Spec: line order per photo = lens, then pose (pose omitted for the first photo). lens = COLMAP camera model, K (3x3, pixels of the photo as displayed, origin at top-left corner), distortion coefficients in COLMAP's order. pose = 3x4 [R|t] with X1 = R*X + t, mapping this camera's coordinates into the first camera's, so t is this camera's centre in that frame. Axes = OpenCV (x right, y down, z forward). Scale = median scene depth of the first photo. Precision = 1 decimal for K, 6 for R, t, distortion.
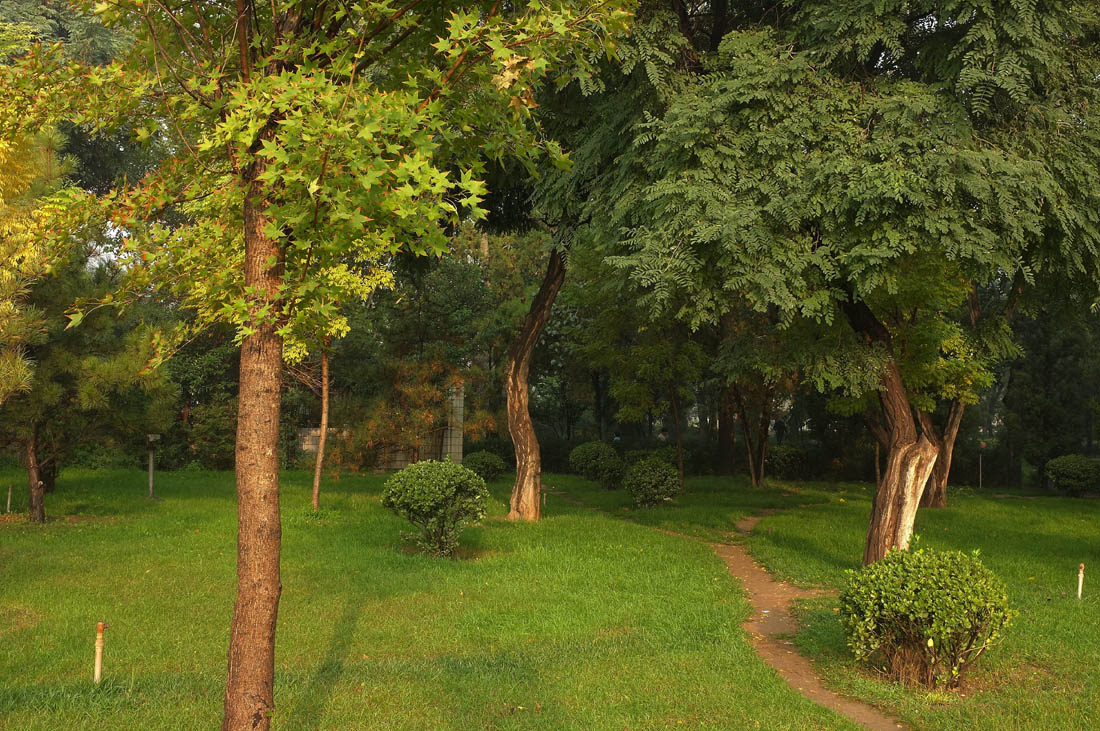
lens RADIAL K [[1138.8, 0, 552.8], [0, 1138.8, 384.7], [0, 0, 1]] dist [-0.090005, 0.019901]
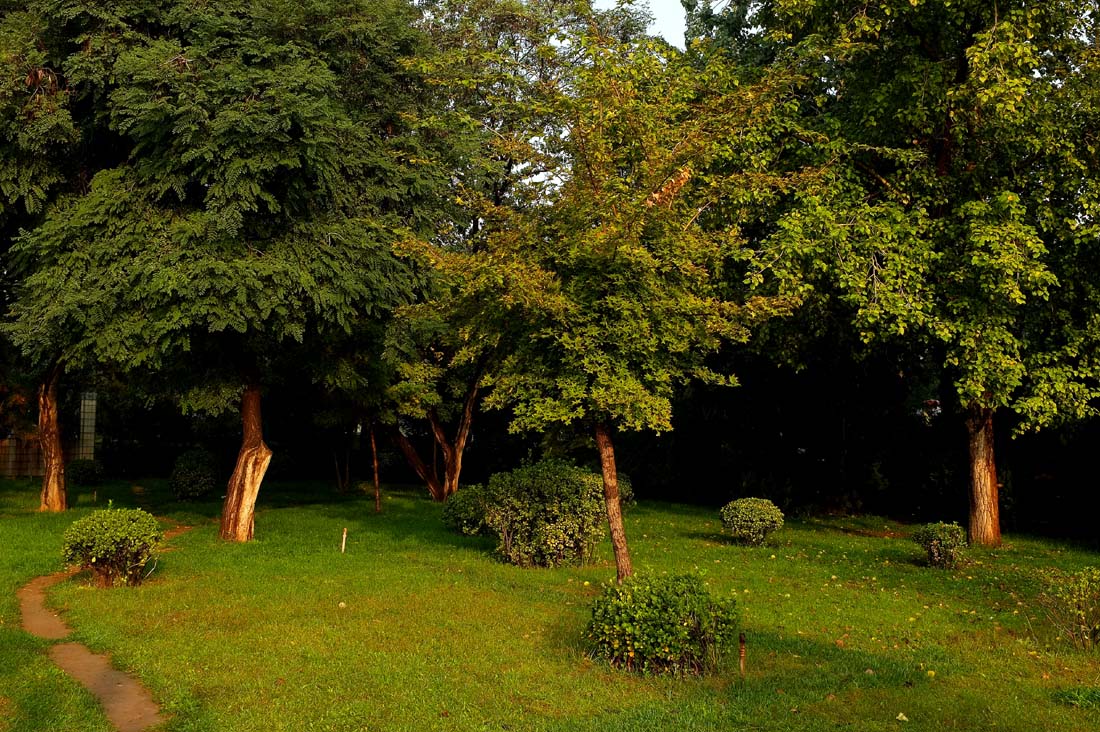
lens RADIAL K [[1195.5, 0, 551.6], [0, 1195.5, 337.0], [0, 0, 1]] dist [-0.086995, 0.121094]
pose [[0.984394, 0.008495, 0.175776, 0.496833], [-0.000810, 0.999042, -0.043744, -0.028071], [-0.175979, 0.042919, 0.983458, -0.658872]]
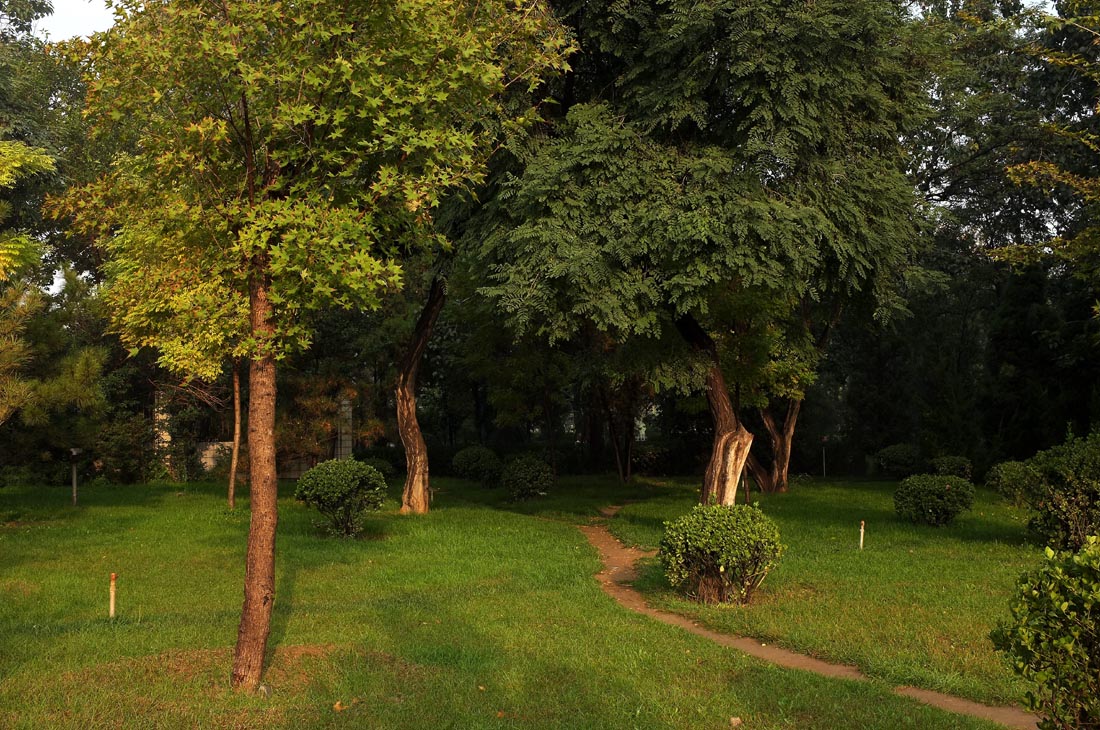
lens RADIAL K [[1138.8, 0, 552.8], [0, 1138.8, 384.2], [0, 0, 1]] dist [-0.090005, 0.019901]
pose [[0.994091, -0.026903, 0.105166, -0.007300], [0.027970, 0.999571, -0.008683, 0.006391], [-0.104887, 0.011573, 0.994417, -0.254541]]
